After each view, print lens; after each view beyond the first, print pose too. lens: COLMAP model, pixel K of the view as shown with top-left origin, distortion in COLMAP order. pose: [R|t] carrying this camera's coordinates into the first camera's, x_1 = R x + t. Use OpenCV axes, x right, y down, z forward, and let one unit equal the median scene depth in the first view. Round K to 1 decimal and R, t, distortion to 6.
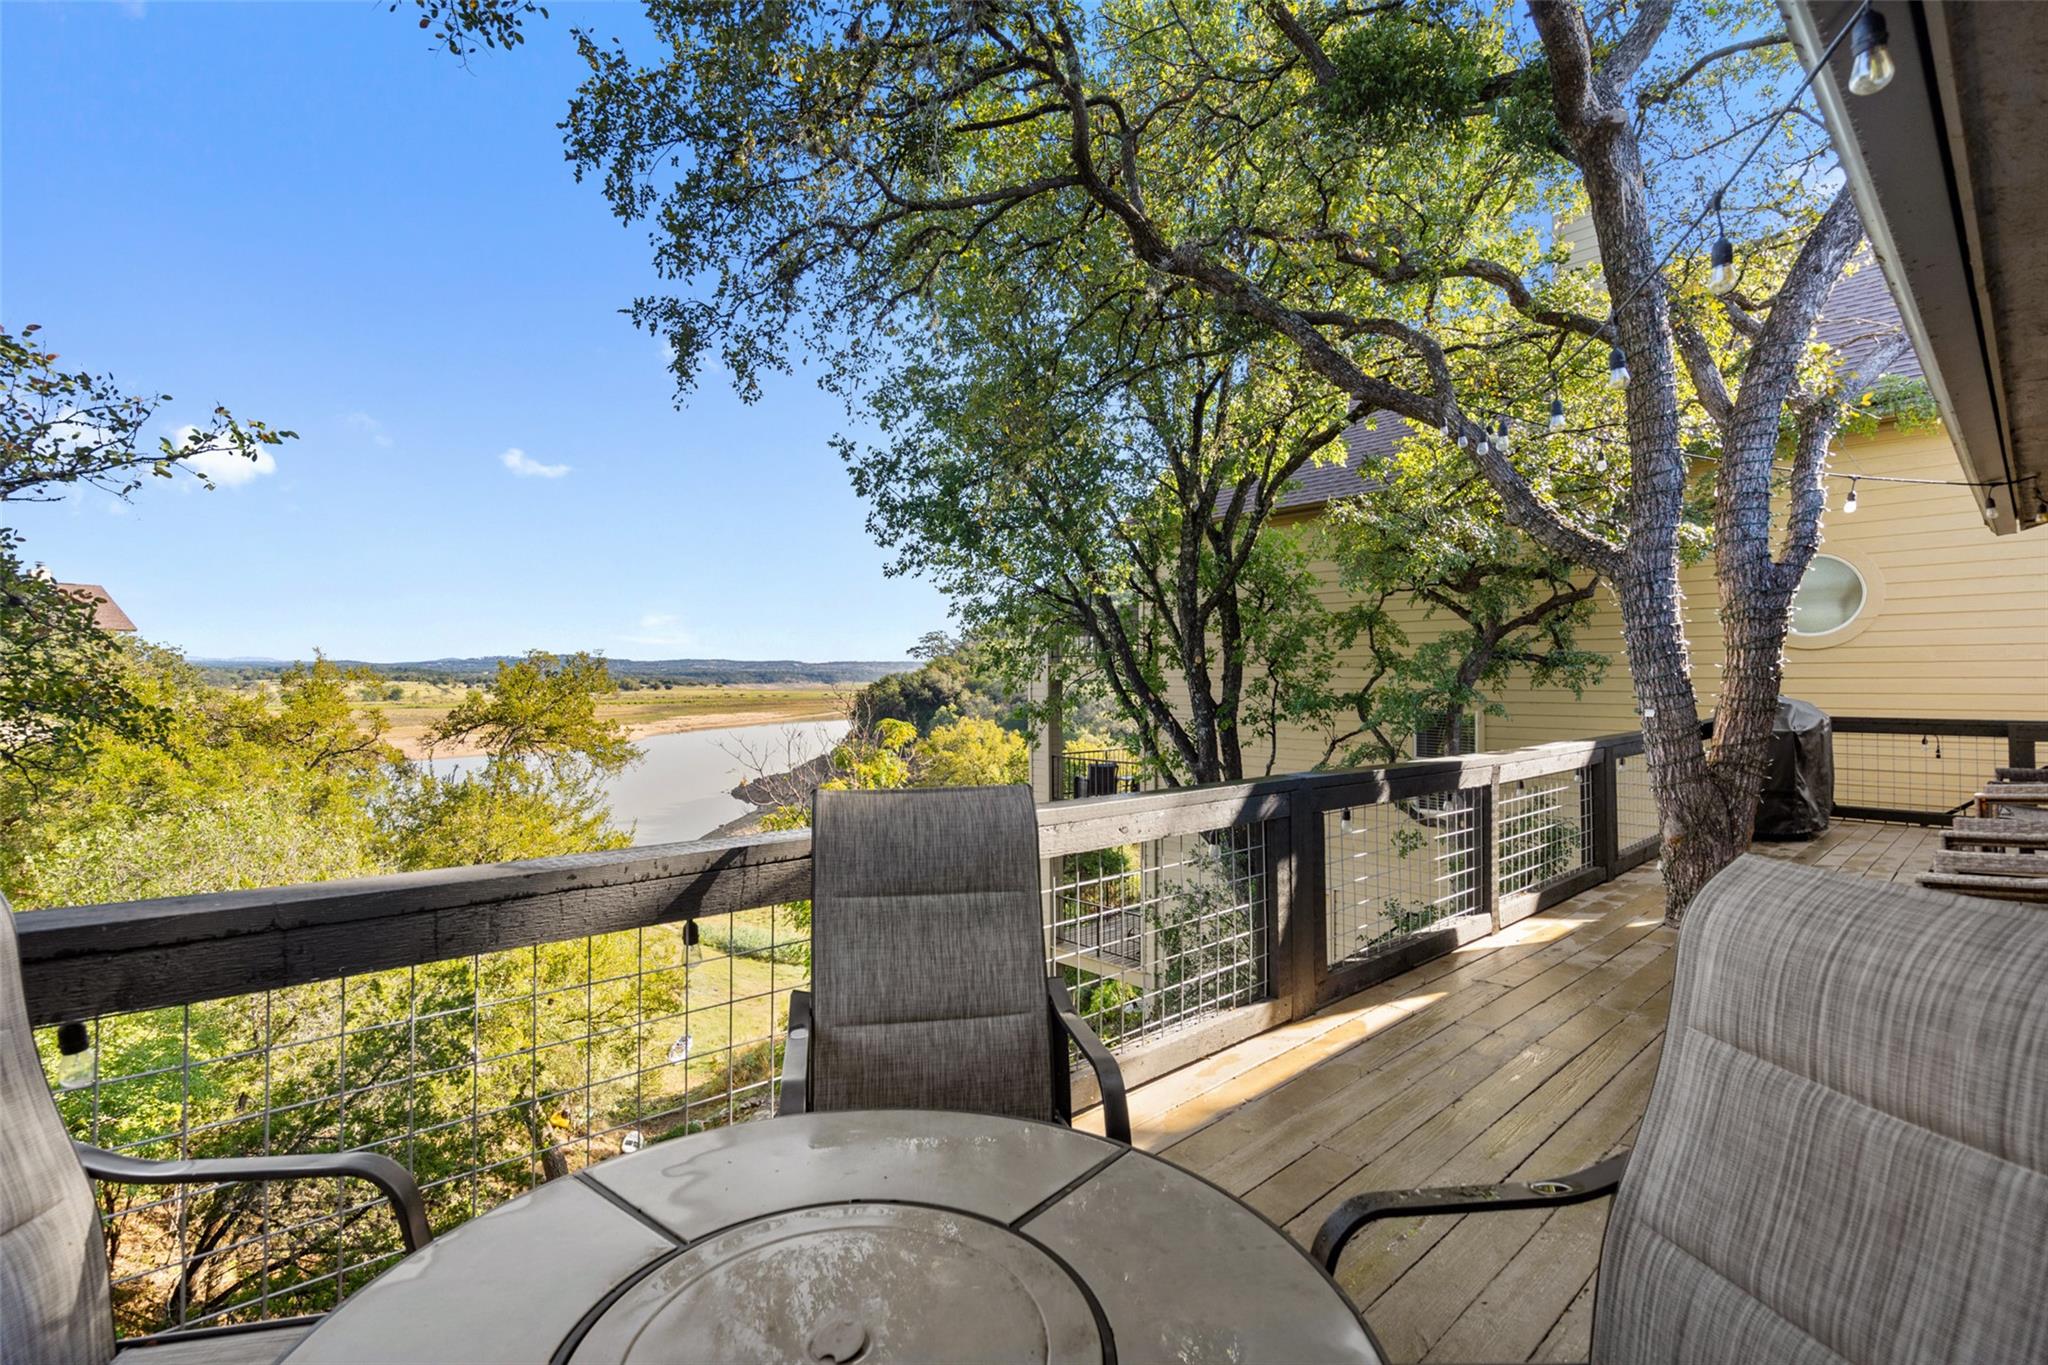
lens RADIAL K [[939.1, 0, 1025.8], [0, 939.1, 673.0], [0, 0, 1]] dist [0.001063, 0.000497]
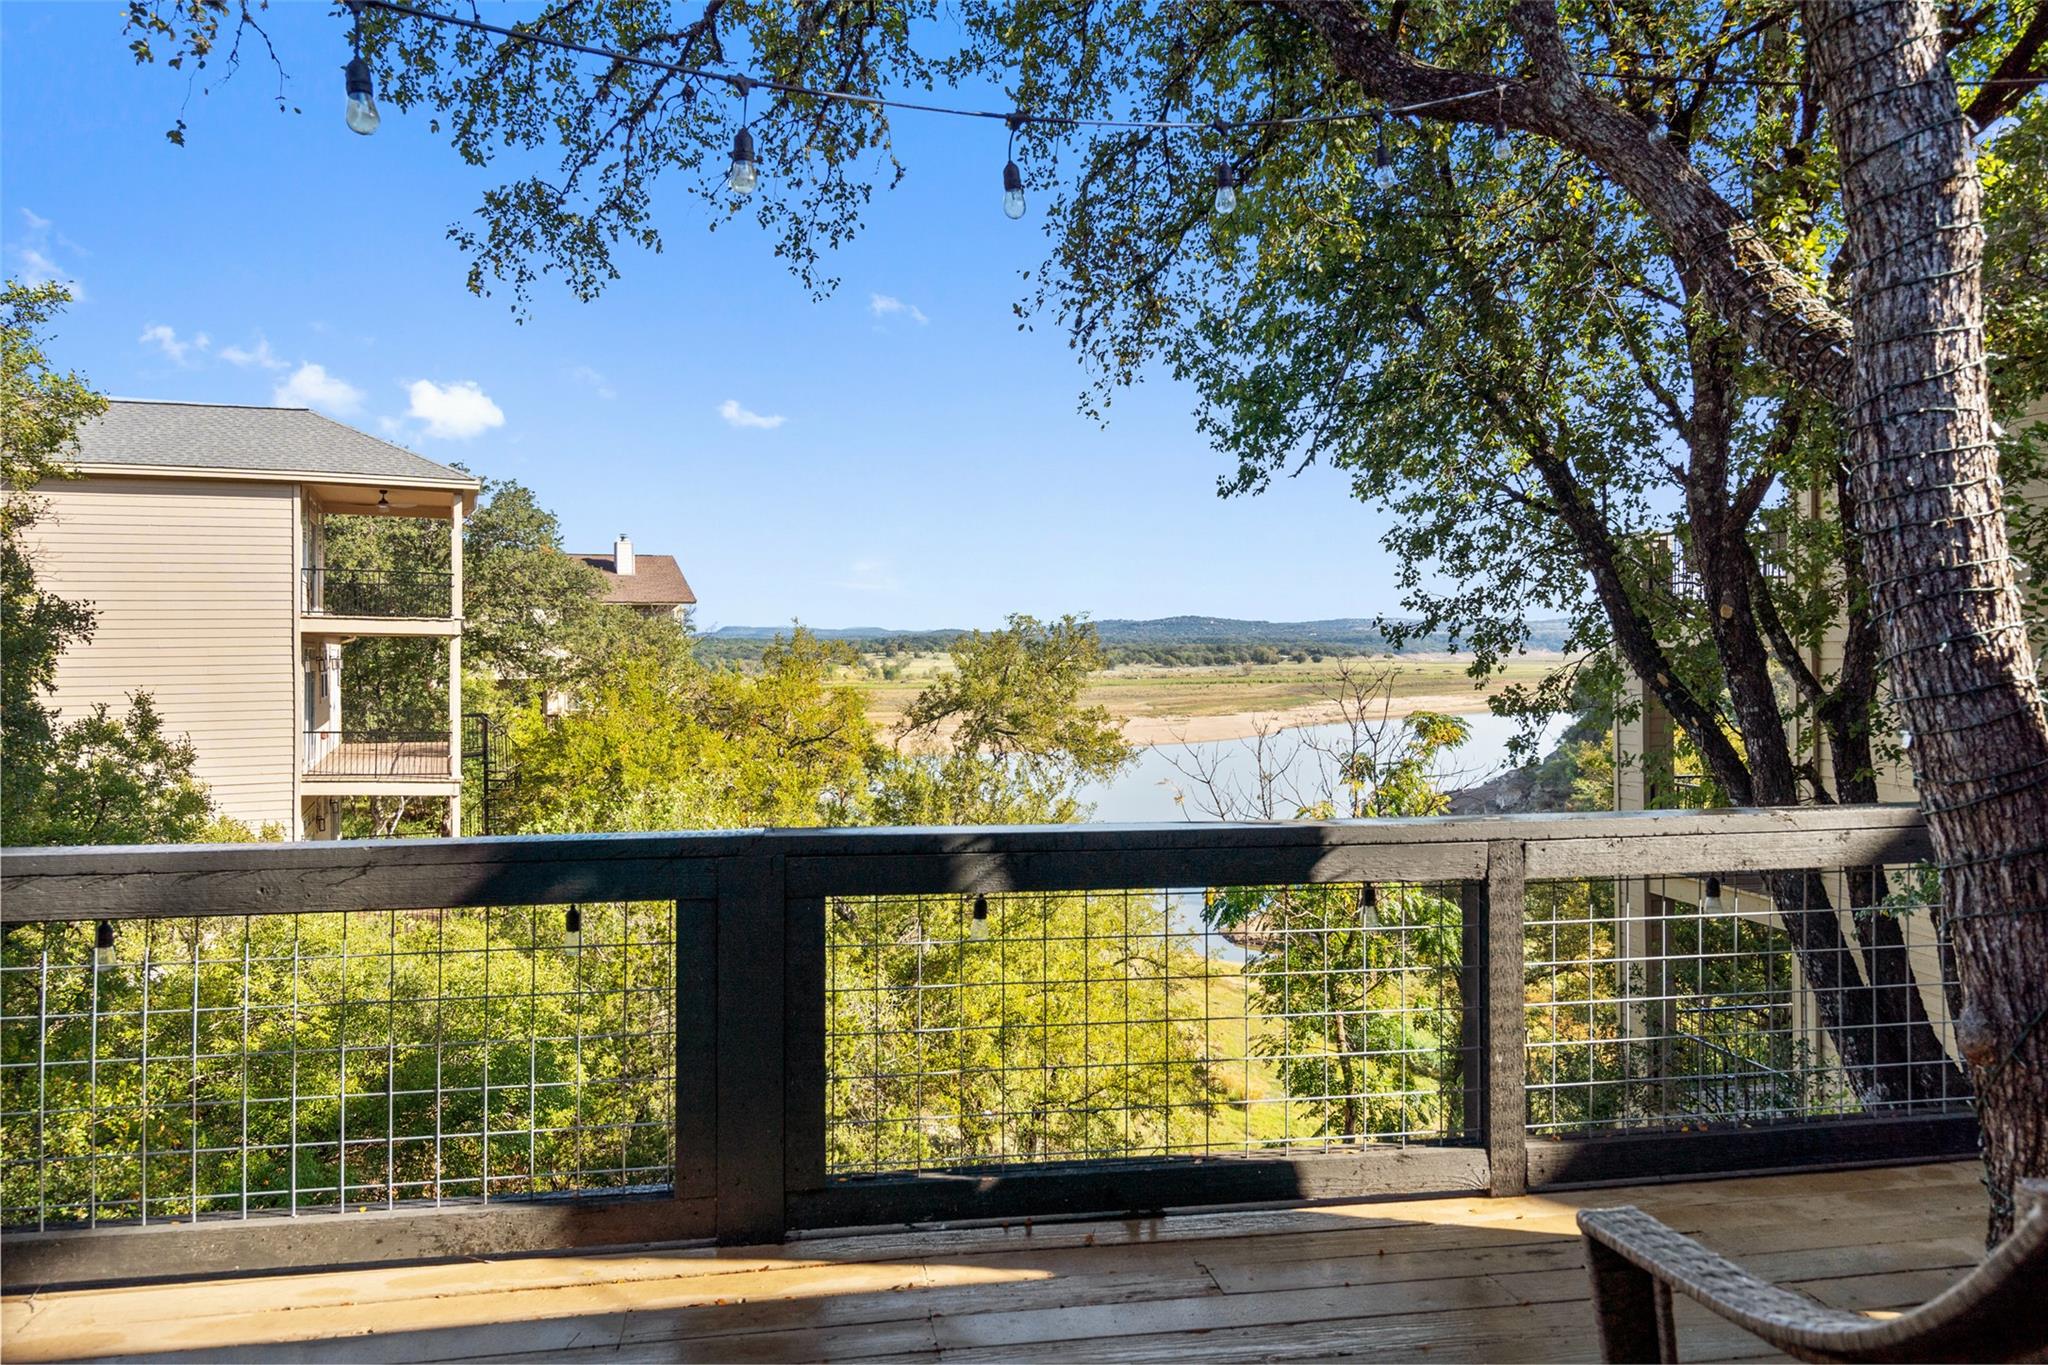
lens RADIAL K [[1404.4, 0, 1037.7], [0, 1404.4, 660.0], [0, 0, 1]] dist [0.038020, -0.000667]
pose [[0.828052, -0.005535, -0.560624, 0.324299], [0.014956, 0.999813, 0.012220, -0.002491], [0.560452, -0.018504, 0.827980, 0.125480]]
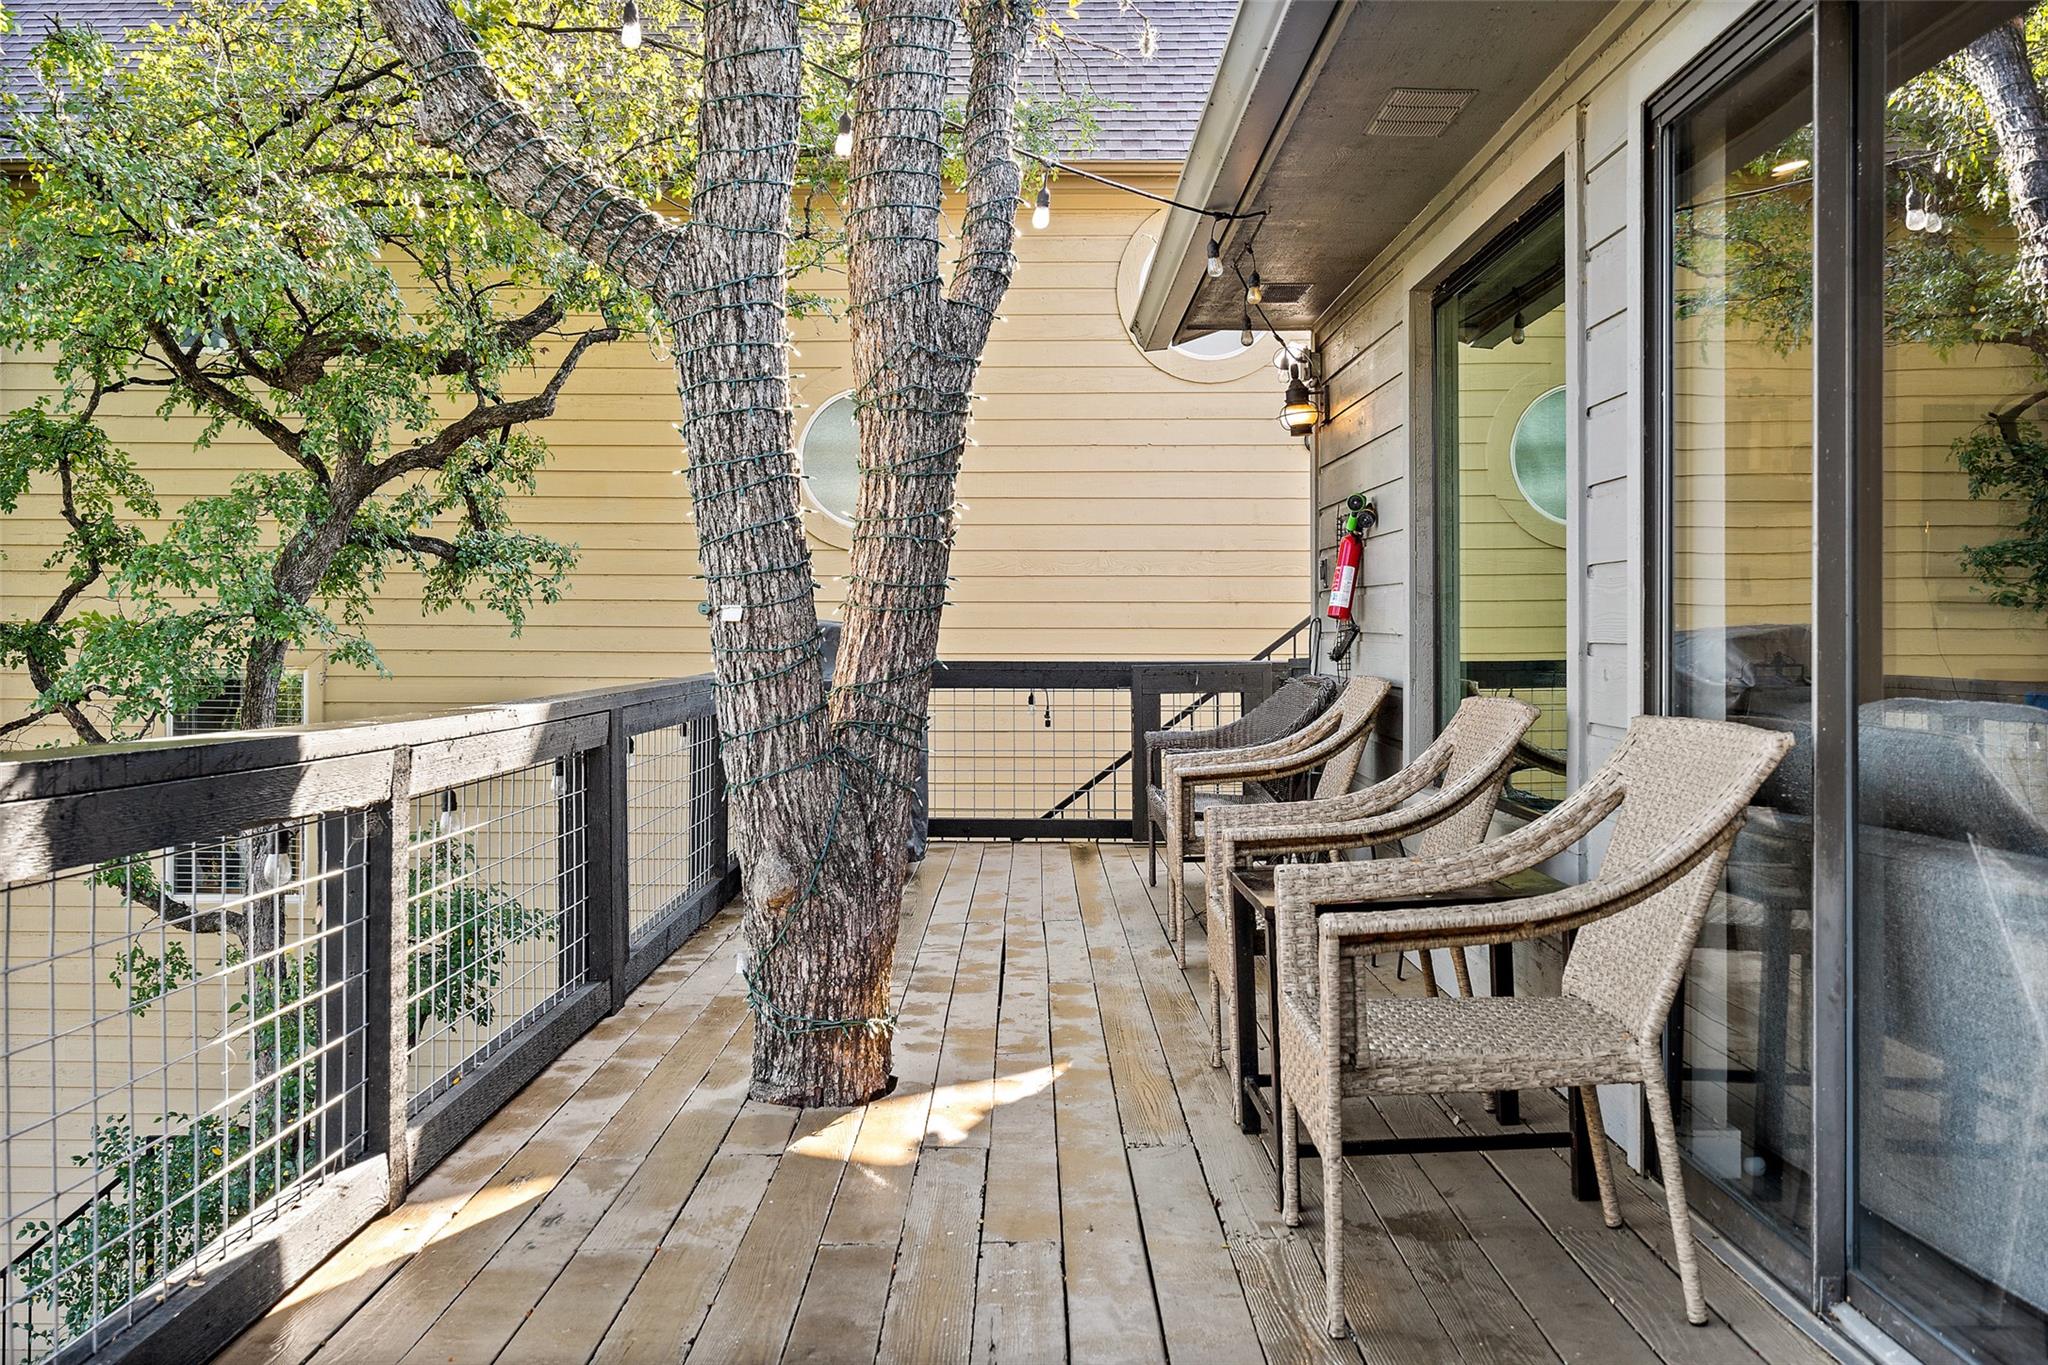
lens RADIAL K [[1938.0, 0, 1021.4], [0, 1938.0, 622.3], [0, 0, 1]] dist [0.014531, 0.012843]
pose [[0.691892, 0.007708, 0.721960, 0.053034], [-0.010463, 0.999945, -0.000648, 0.021455], [-0.721925, -0.007105, 0.691934, 0.134269]]
